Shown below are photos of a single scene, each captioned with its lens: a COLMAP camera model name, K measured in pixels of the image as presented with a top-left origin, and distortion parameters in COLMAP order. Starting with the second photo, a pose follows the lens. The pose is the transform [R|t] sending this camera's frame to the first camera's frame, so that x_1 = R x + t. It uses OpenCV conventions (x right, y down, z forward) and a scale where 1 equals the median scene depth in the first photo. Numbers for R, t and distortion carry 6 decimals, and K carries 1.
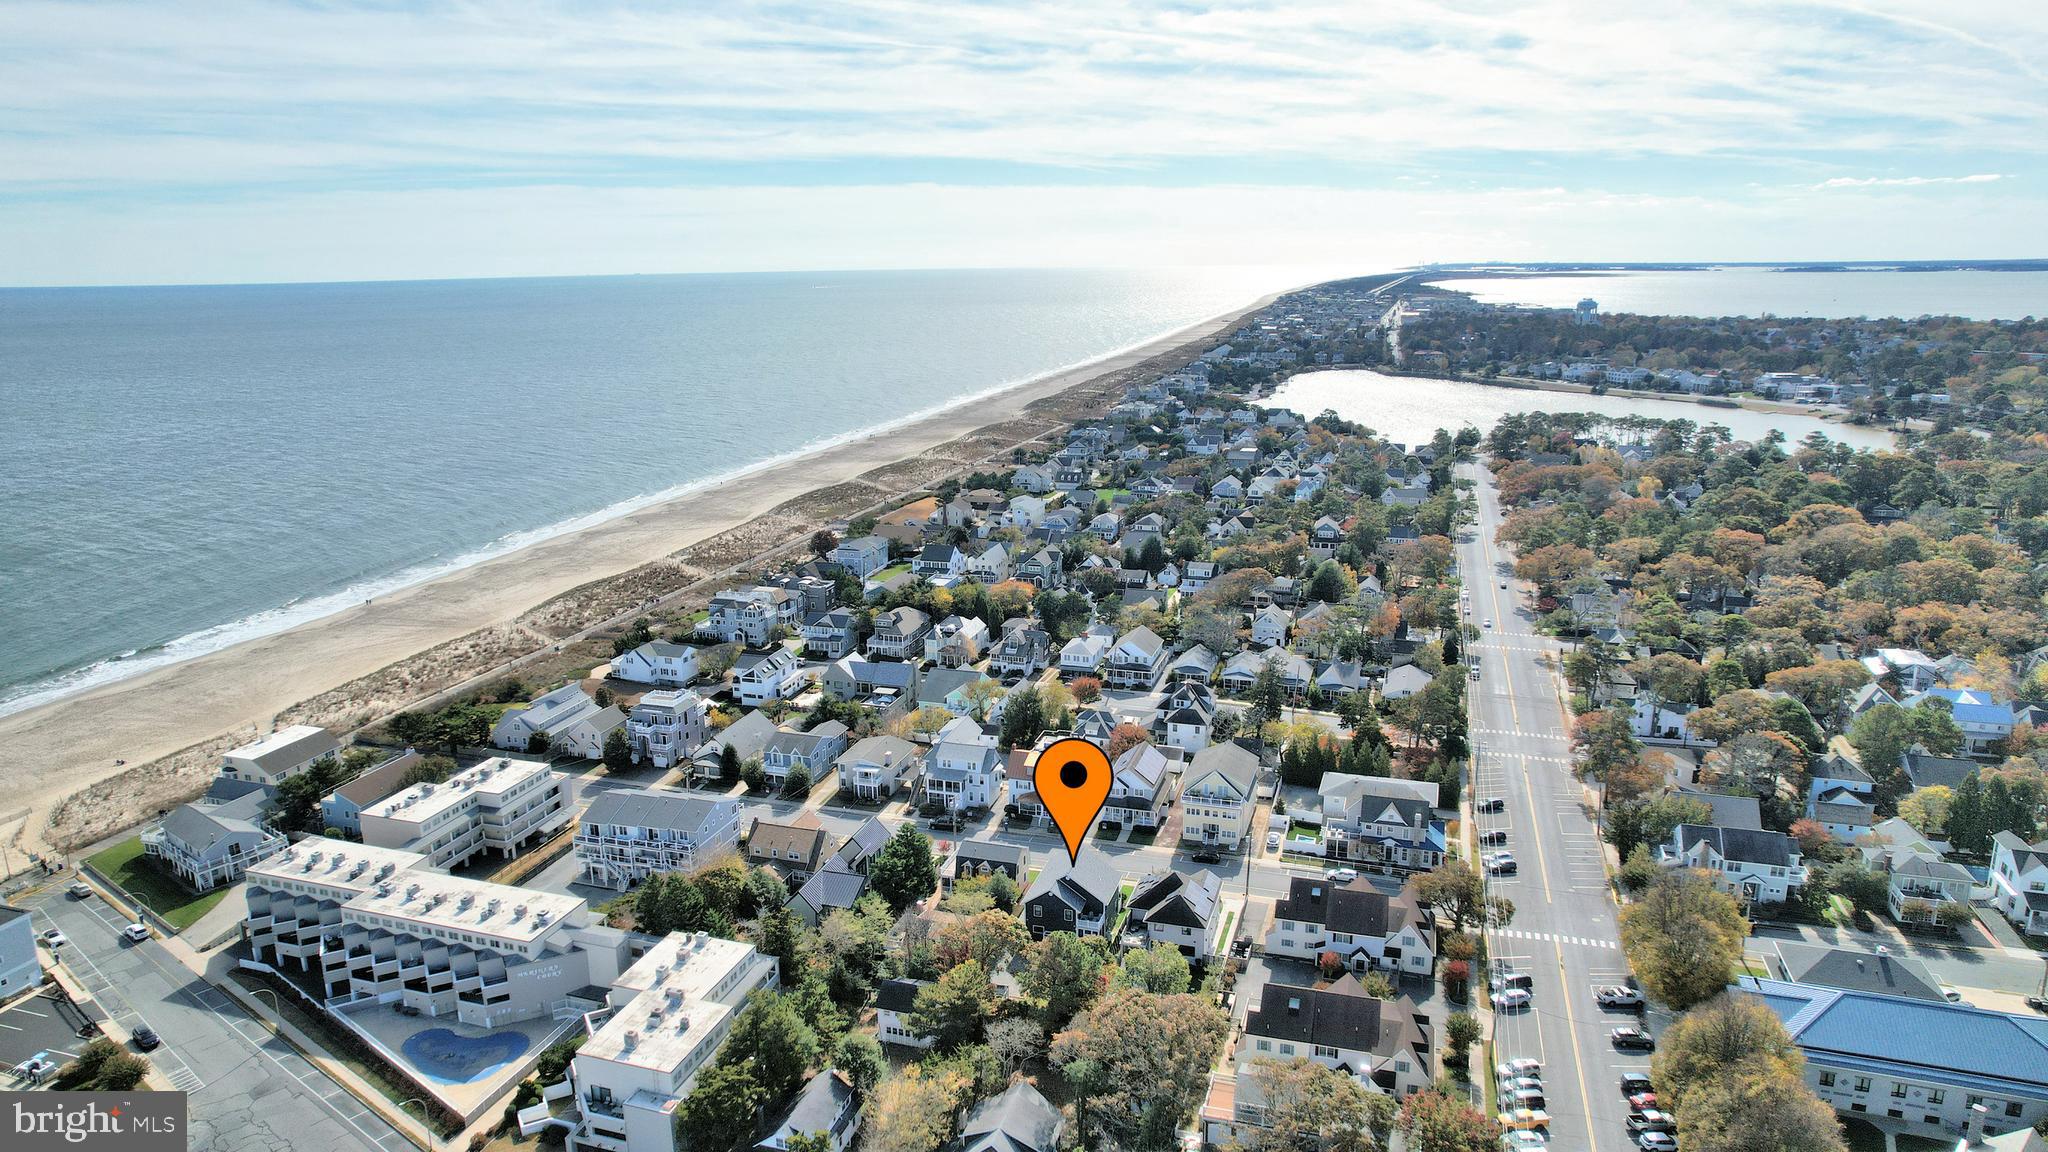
lens RADIAL K [[1277.5, 0, 1018.4], [0, 1277.5, 581.6], [0, 0, 1]] dist [-0.071671, 0.061485]
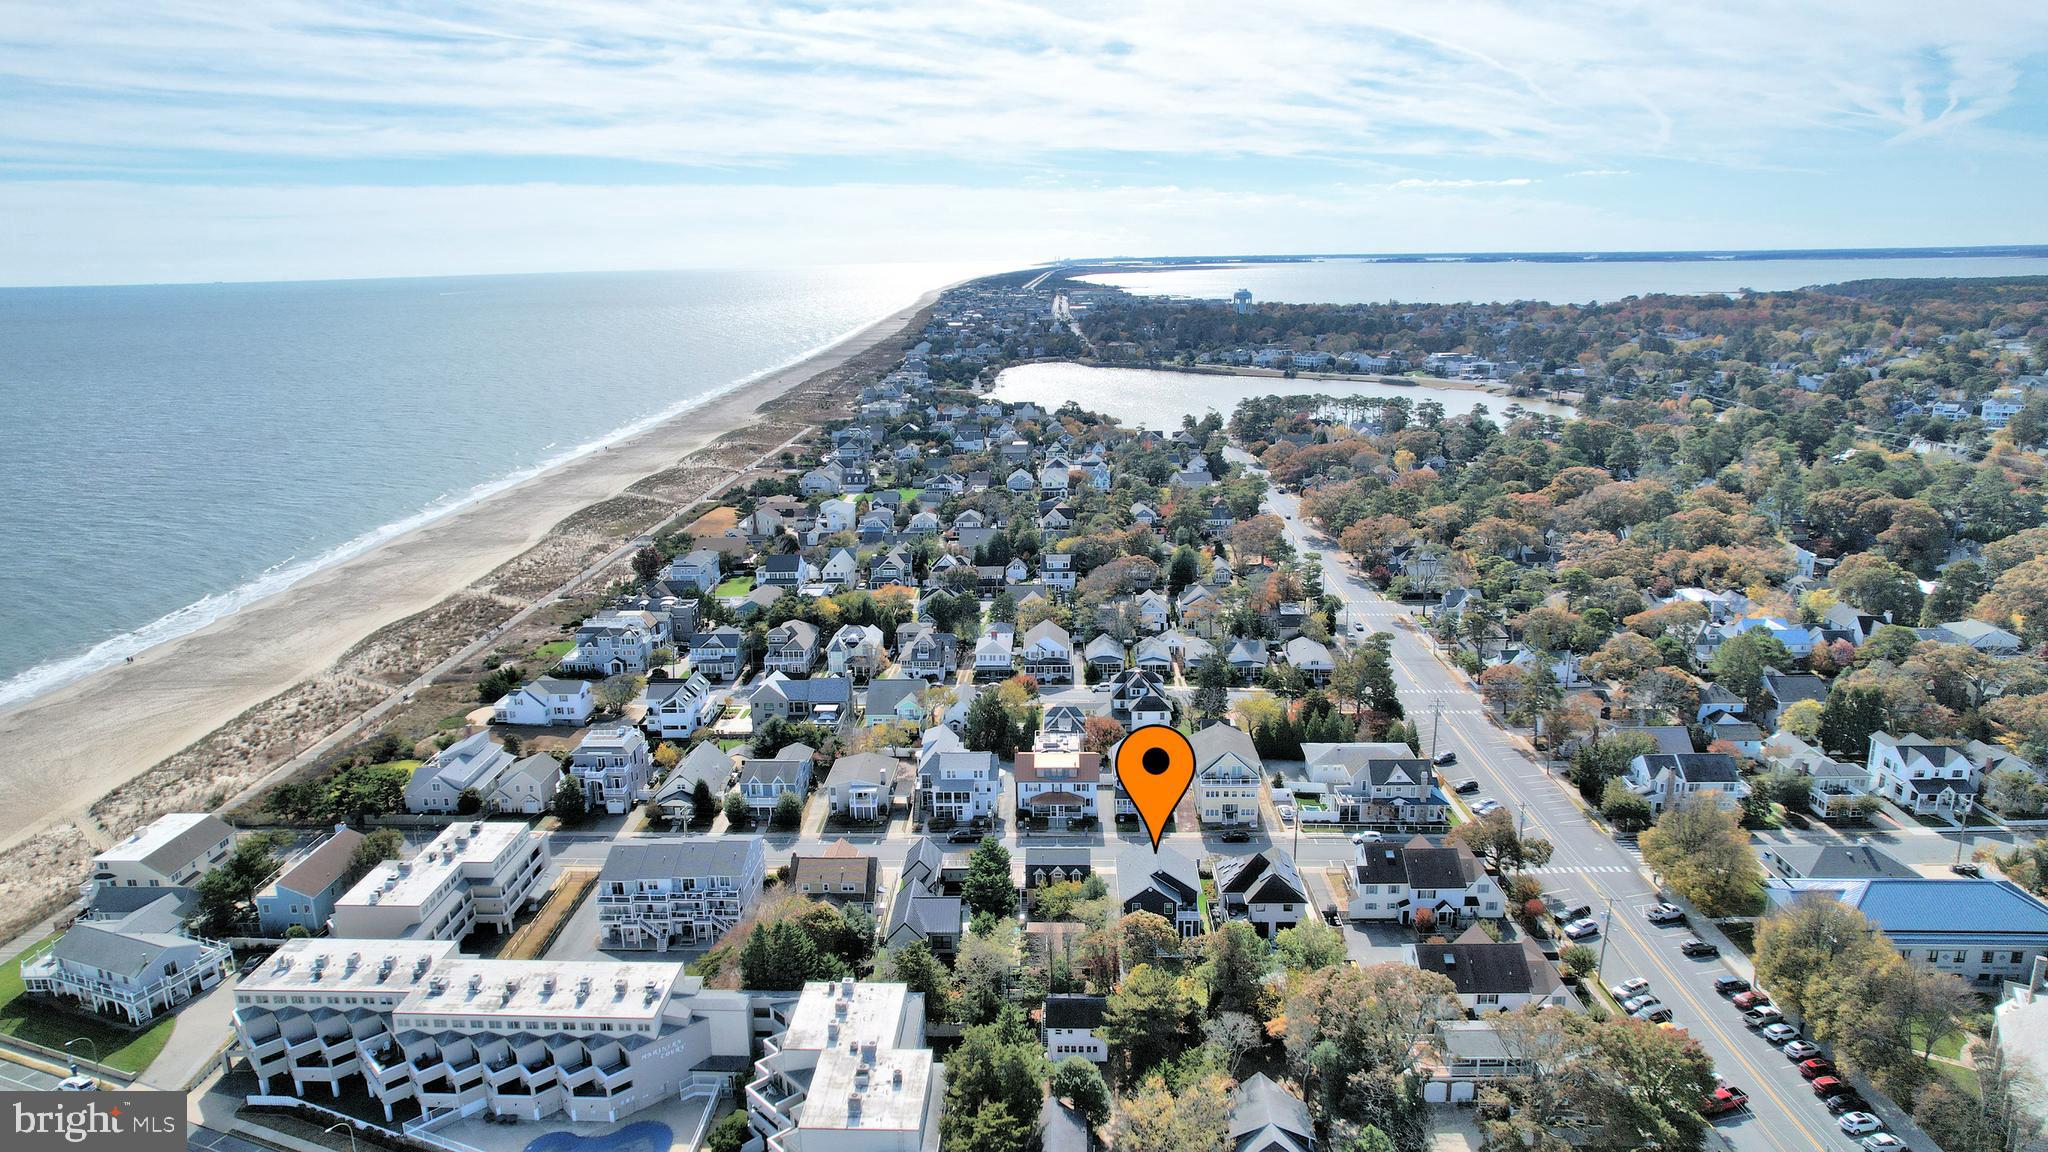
lens RADIAL K [[1277.5, 0, 1018.4], [0, 1277.5, 581.6], [0, 0, 1]] dist [-0.071671, 0.061485]
pose [[0.965405, -0.070755, 0.250971, -0.254327], [0.070557, 0.997460, 0.009798, -0.010228], [-0.251027, 0.008249, 0.967945, 0.049197]]
